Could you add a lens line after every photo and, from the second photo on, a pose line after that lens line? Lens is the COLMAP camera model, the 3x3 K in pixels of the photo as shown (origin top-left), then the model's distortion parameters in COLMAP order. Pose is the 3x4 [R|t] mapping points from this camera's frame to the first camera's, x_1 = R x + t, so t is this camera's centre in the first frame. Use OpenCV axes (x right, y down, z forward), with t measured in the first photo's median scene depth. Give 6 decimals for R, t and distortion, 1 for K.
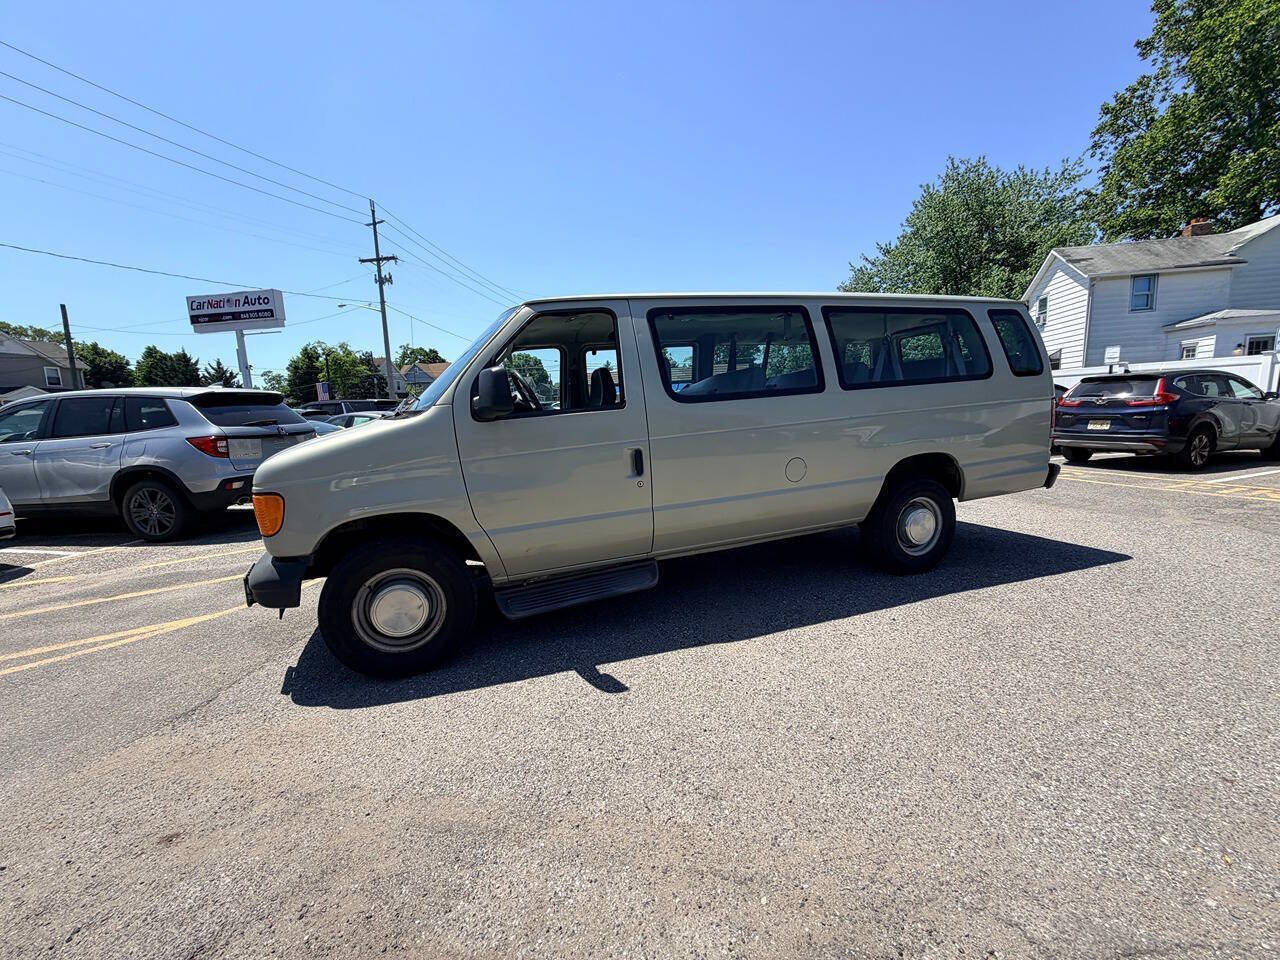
lens RADIAL K [[508.9, 0, 639.3], [0, 508.9, 475.6], [0, 0, 1]] dist [-0.000034, 0.000092]
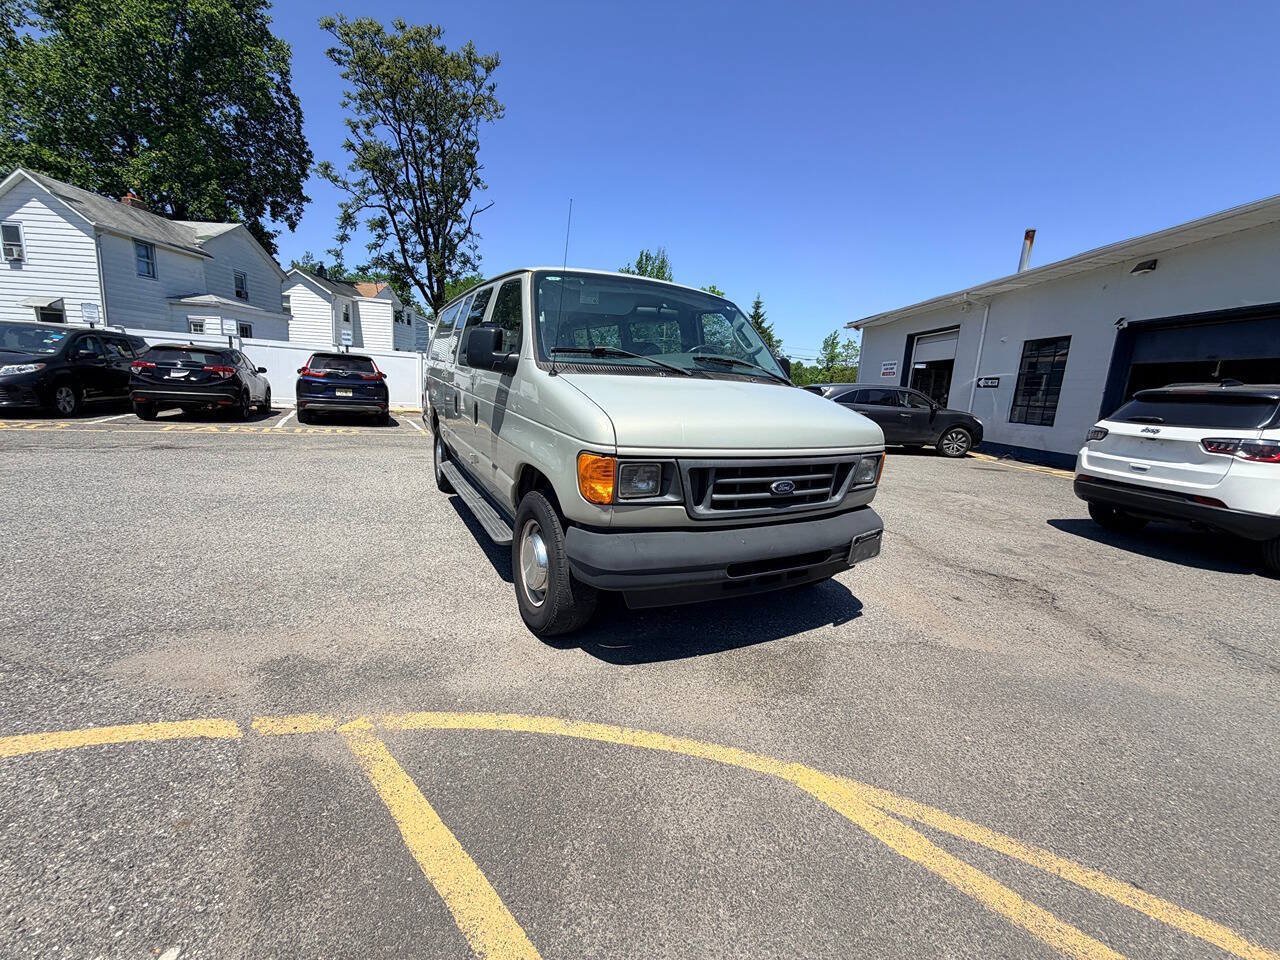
lens RADIAL K [[508.9, 0, 637.7], [0, 508.9, 476.9], [0, 0, 1]] dist [-0.000034, 0.000092]
pose [[-0.169159, -0.142876, 0.975178, -0.521479], [0.072914, 0.984911, 0.156950, -0.037931], [-0.982888, 0.097654, -0.156189, 0.502111]]
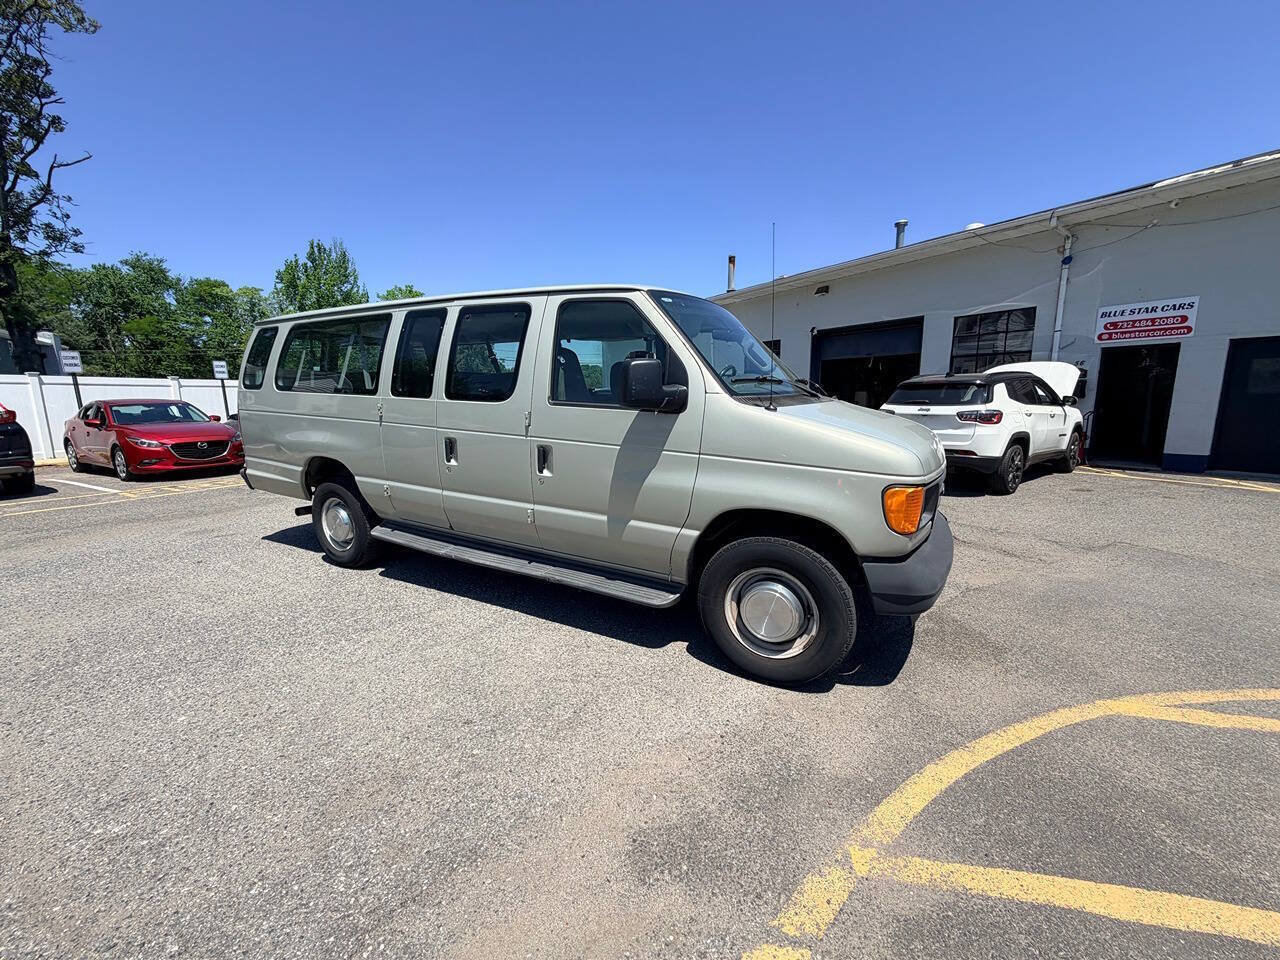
lens RADIAL K [[508.9, 0, 636.9], [0, 508.9, 479.2], [0, 0, 1]] dist [-0.000034, 0.000092]
pose [[-0.664157, -0.075150, 0.743806, -0.375187], [0.130464, 0.968017, 0.214296, -0.085710], [-0.736121, 0.239367, -0.633111, 0.735449]]
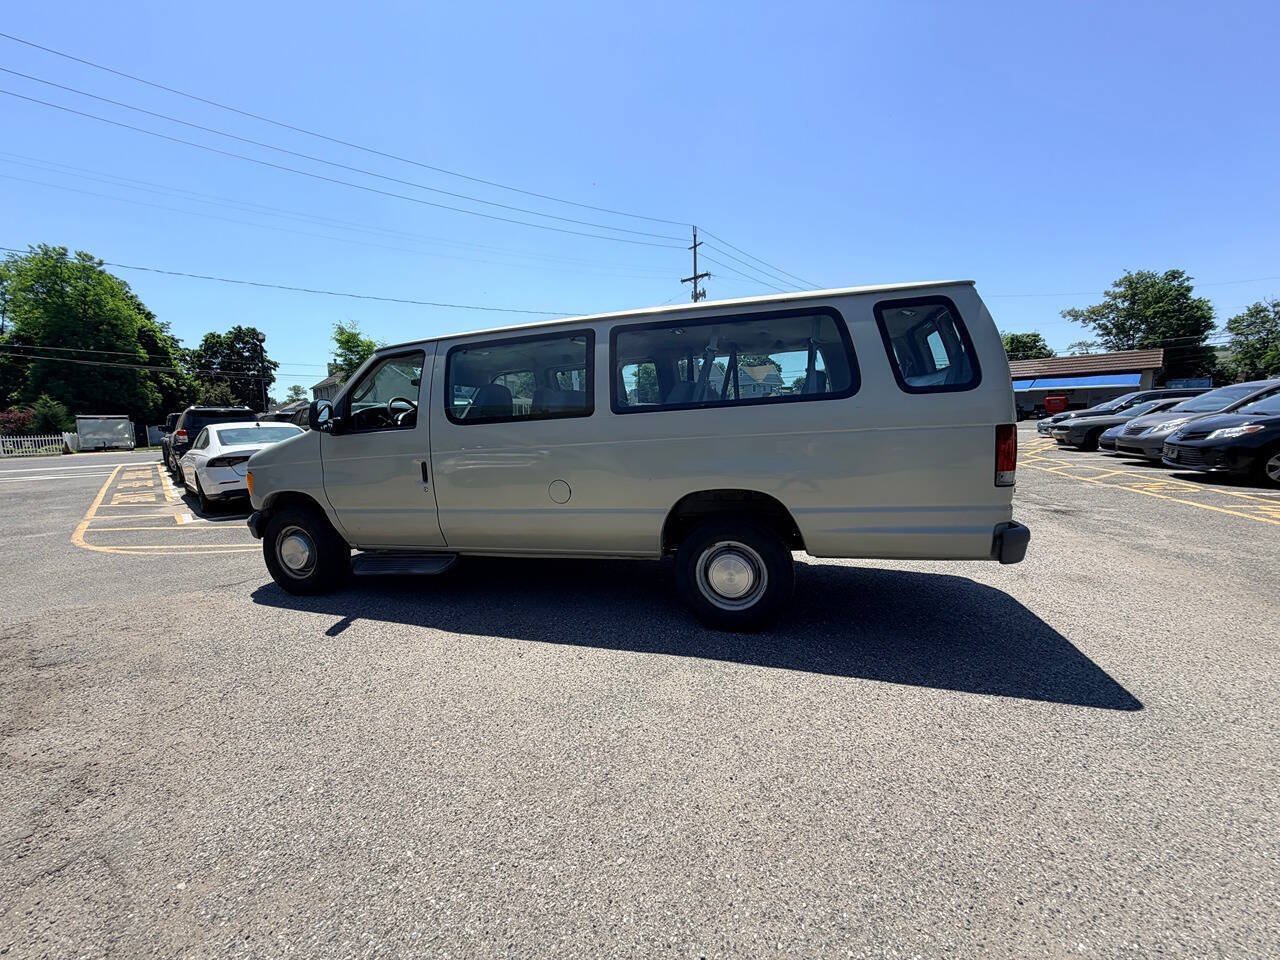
lens RADIAL K [[508.9, 0, 640.0], [0, 508.9, 478.7], [0, 0, 1]] dist [-0.000034, 0.000092]
pose [[0.807375, 0.086817, -0.583617, 0.398299], [-0.083412, 0.995976, 0.032767, -0.032519], [0.584113, 0.022225, 0.811368, 0.101350]]
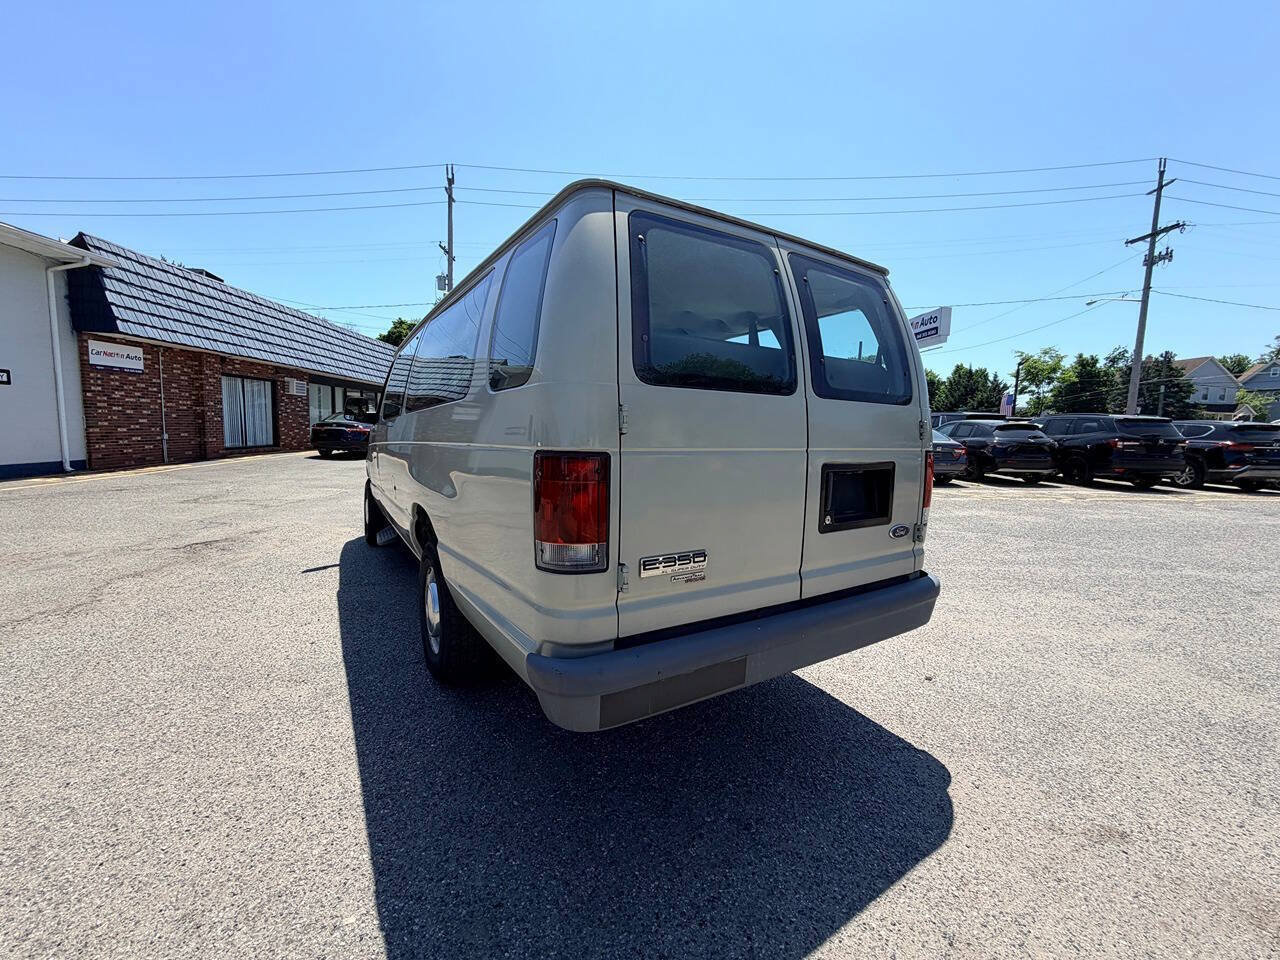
lens RADIAL K [[508.9, 0, 637.3], [0, 508.9, 478.3], [0, 0, 1]] dist [-0.000034, 0.000092]
pose [[0.218436, 0.143842, -0.965192, 0.555765], [-0.158321, 0.981197, 0.110397, -0.087488], [0.962923, 0.128696, 0.237102, 0.475907]]
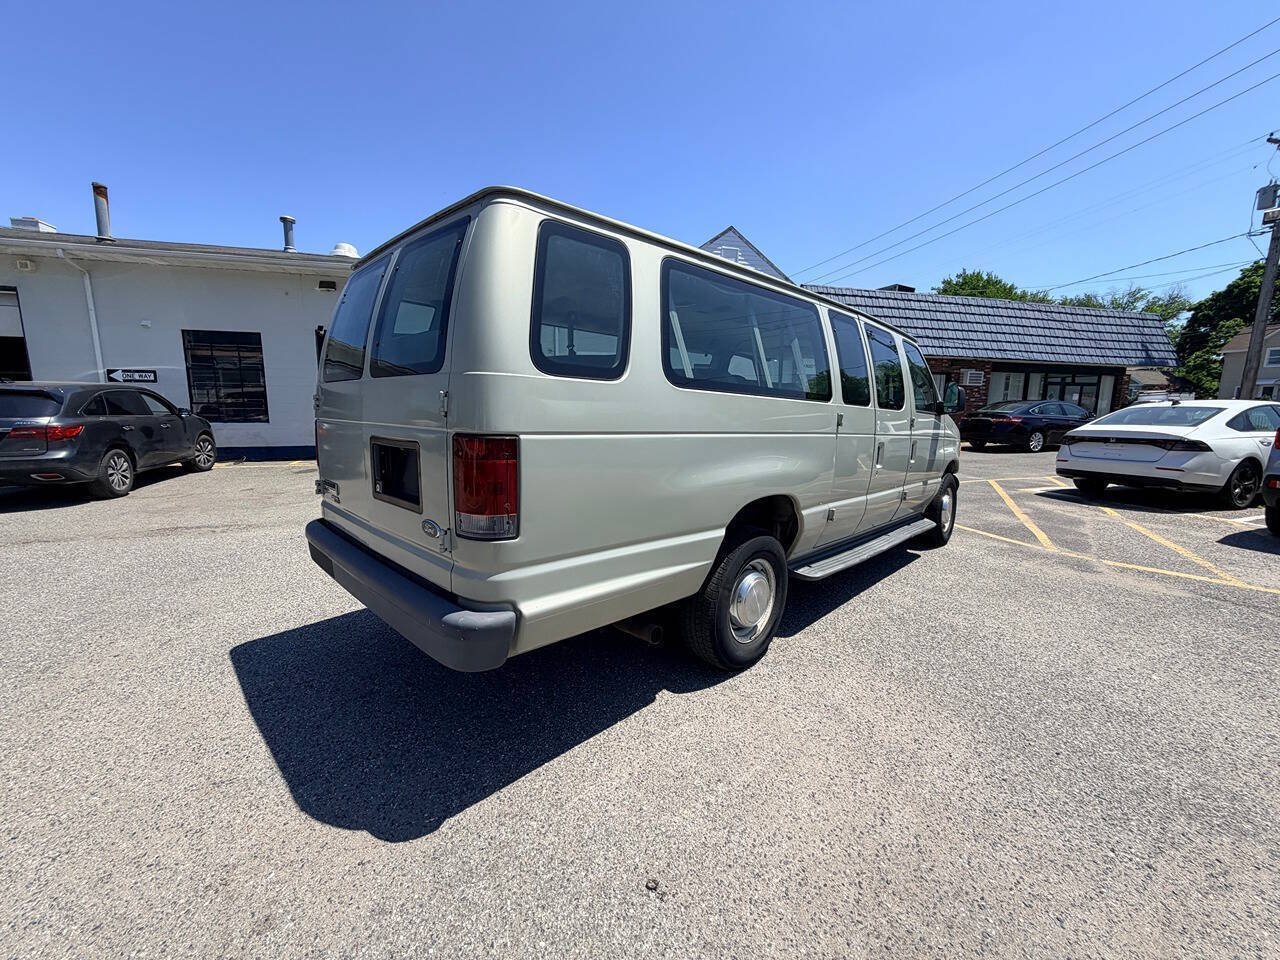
lens RADIAL K [[508.9, 0, 638.3], [0, 508.9, 478.8], [0, 0, 1]] dist [-0.000034, 0.000092]
pose [[-0.897297, 0.096642, -0.430719, 0.359842], [-0.026305, 0.962300, 0.270716, -0.131201], [0.440643, 0.254242, -0.860926, 0.866670]]
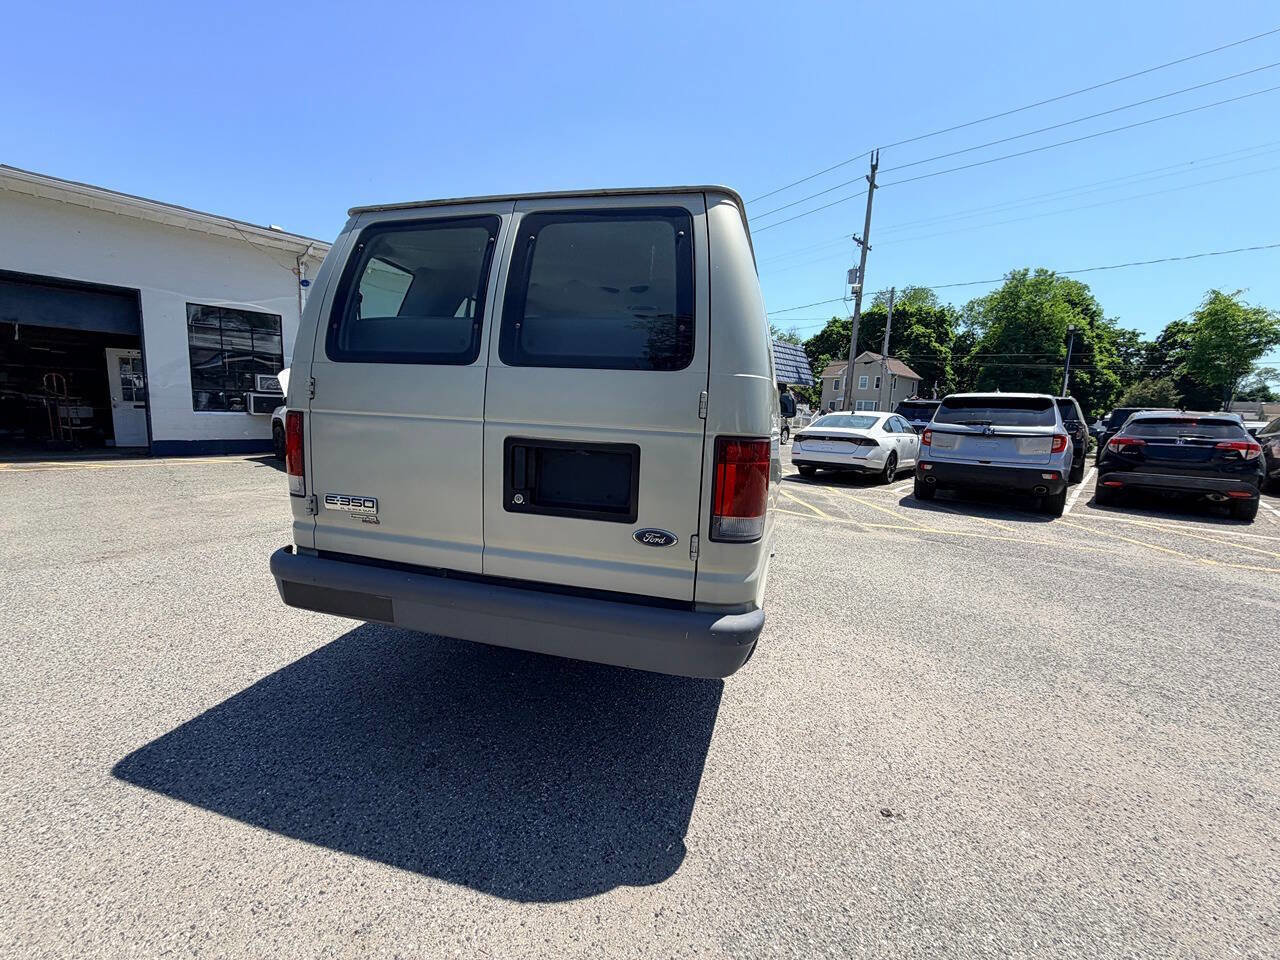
lens RADIAL K [[508.9, 0, 638.9], [0, 508.9, 478.0], [0, 0, 1]] dist [-0.000034, 0.000092]
pose [[-0.556741, 0.128576, -0.820675, 0.503717], [-0.125643, 0.963548, 0.236195, -0.120002], [0.821129, 0.234612, -0.520292, 0.748293]]
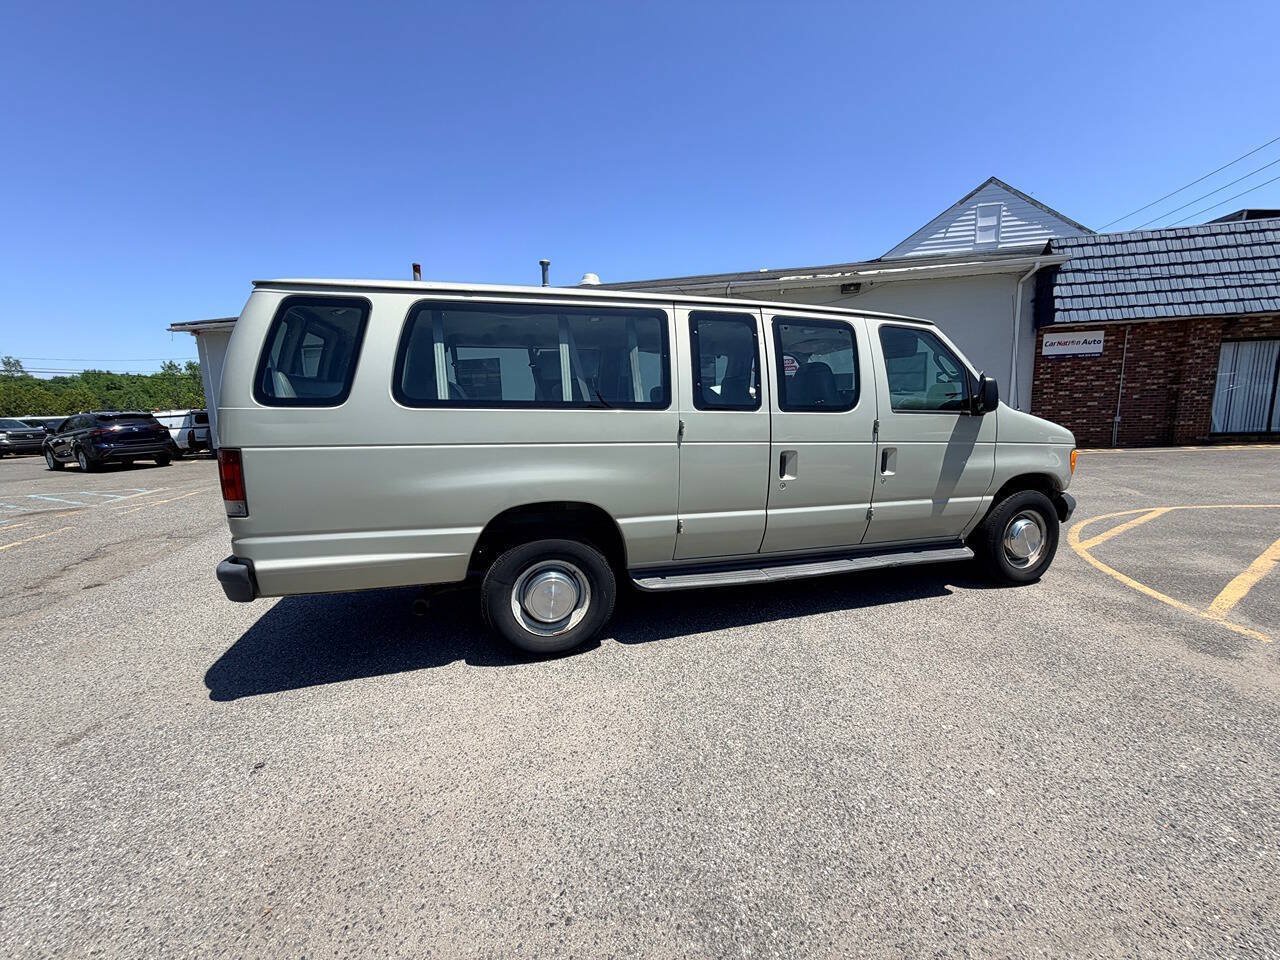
lens RADIAL K [[508.9, 0, 637.3], [0, 508.9, 478.6], [0, 0, 1]] dist [-0.000034, 0.000092]
pose [[-0.996631, 0.060782, 0.055065, 0.090797], [0.073156, 0.962344, 0.261805, -0.136420], [-0.037079, 0.264951, -0.963549, 0.948380]]
